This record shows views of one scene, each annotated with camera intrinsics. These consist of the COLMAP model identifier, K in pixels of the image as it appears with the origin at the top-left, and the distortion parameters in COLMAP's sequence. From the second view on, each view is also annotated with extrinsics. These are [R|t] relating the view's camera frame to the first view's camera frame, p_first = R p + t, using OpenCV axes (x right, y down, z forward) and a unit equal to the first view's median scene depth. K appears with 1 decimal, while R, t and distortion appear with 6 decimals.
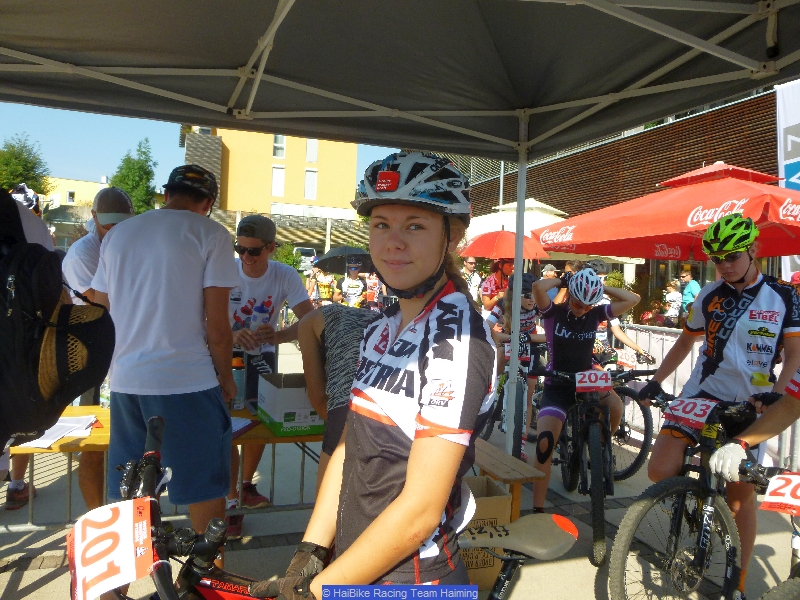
lens RADIAL K [[587.8, 0, 399.8], [0, 587.8, 283.0], [0, 0, 1]] dist [0.002069, 0.000108]
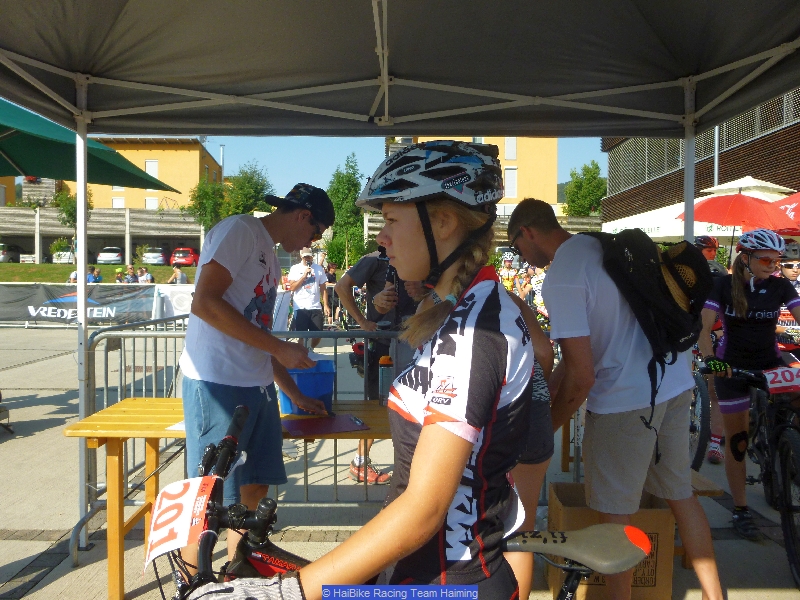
lens RADIAL K [[580.4, 0, 400.0], [0, 580.4, 300.0], [0, 0, 1]] dist [-0.007909, 0.007812]
pose [[0.949697, -0.025374, -0.312141, 0.225362], [0.035773, 0.998978, 0.027632, 0.009001], [0.311120, -0.037409, 0.949634, 0.059570]]
